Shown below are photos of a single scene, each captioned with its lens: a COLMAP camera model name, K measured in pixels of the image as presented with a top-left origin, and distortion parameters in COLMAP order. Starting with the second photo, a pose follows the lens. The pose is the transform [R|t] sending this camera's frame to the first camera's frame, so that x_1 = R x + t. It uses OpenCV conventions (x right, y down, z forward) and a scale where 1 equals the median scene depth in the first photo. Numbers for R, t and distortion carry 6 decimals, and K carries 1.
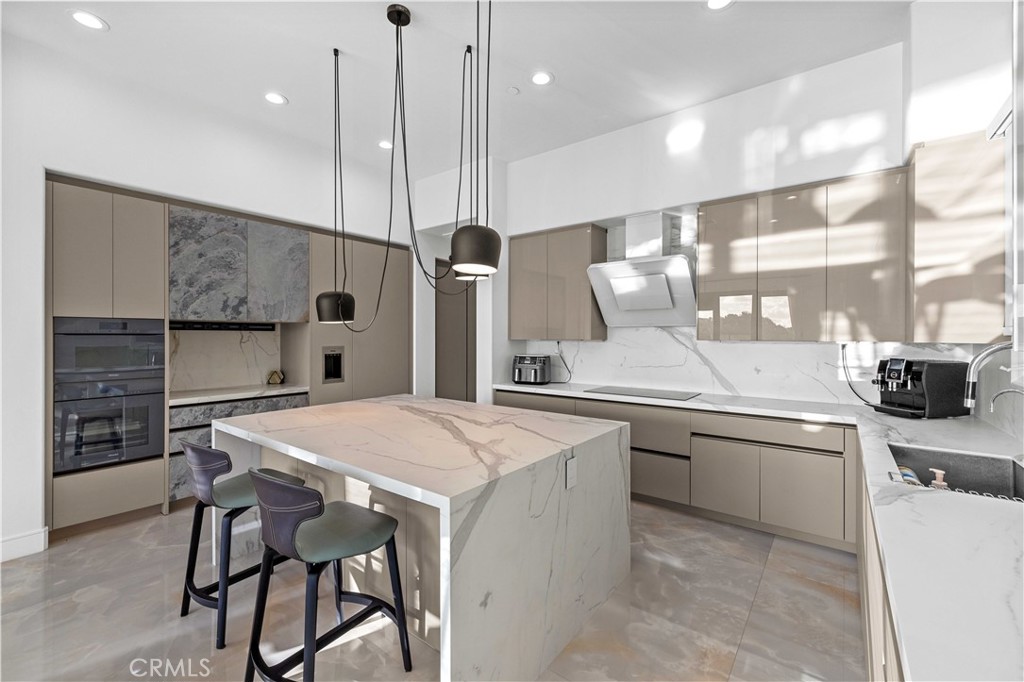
lens RADIAL K [[431.5, 0, 502.3], [0, 431.5, 338.2], [0, 0, 1]] dist [0.008877, -0.000323]
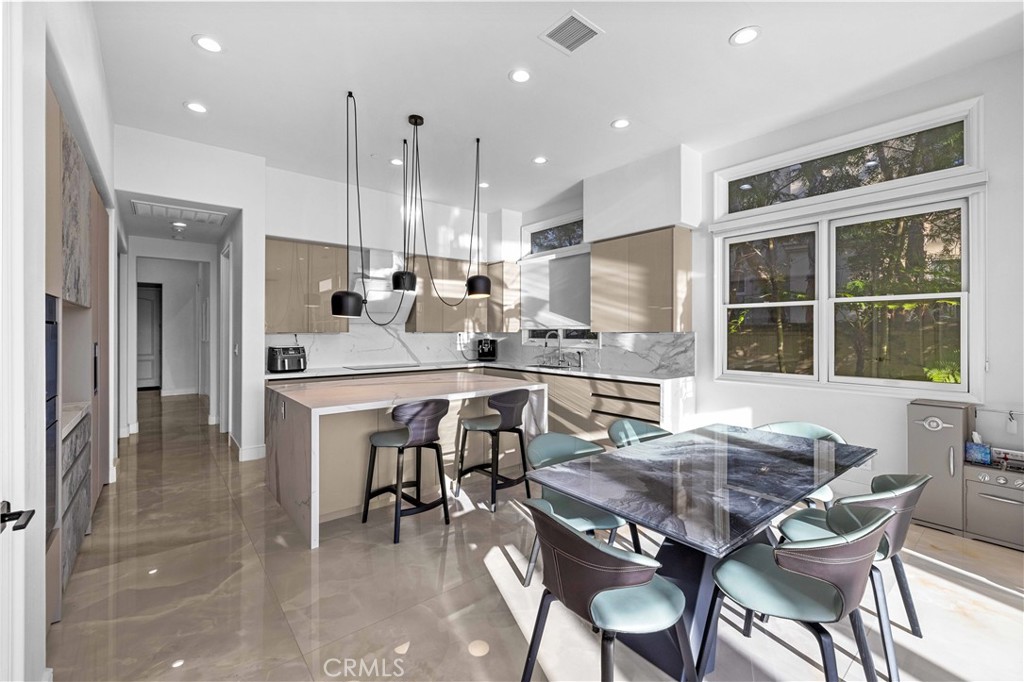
lens RADIAL K [[431.5, 0, 514.3], [0, 431.5, 330.7], [0, 0, 1]] dist [0.008877, -0.000323]
pose [[0.220130, 0.001890, 0.975469, -1.330538], [0.005227, 0.999981, -0.003117, 0.008102], [-0.975457, 0.005785, 0.220116, 0.263066]]
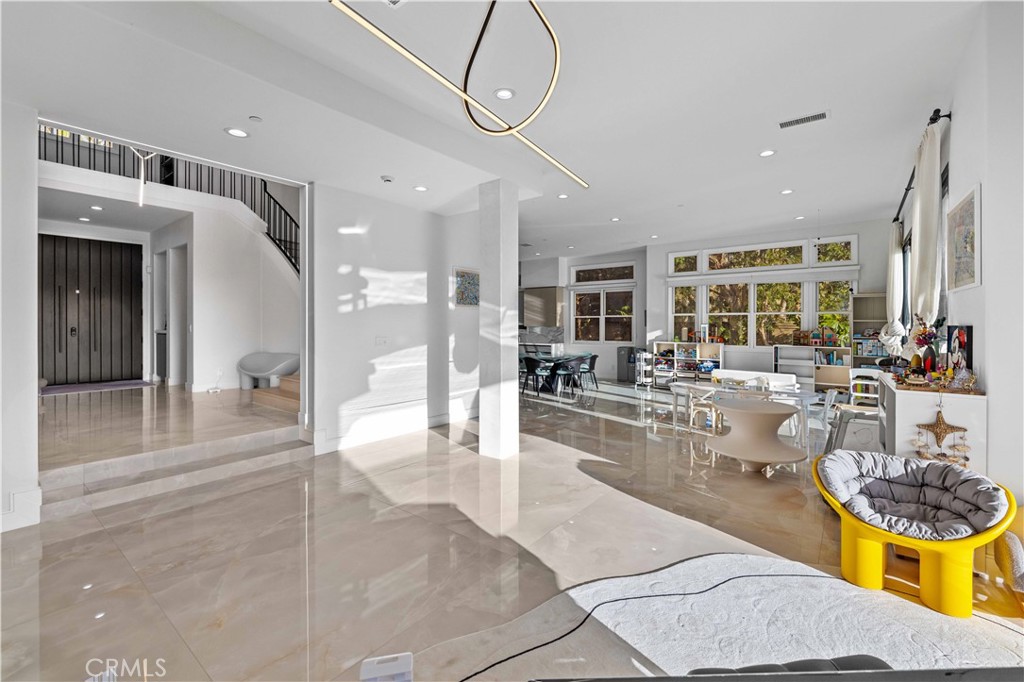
lens RADIAL K [[431.5, 0, 512.5], [0, 431.5, 323.0], [0, 0, 1]] dist [0.008877, -0.000323]
pose [[0.006974, 0.001421, 0.999975, -3.637689], [0.004063, 0.999991, -0.001450, -0.014199], [-0.999967, 0.004073, 0.006968, 0.422051]]
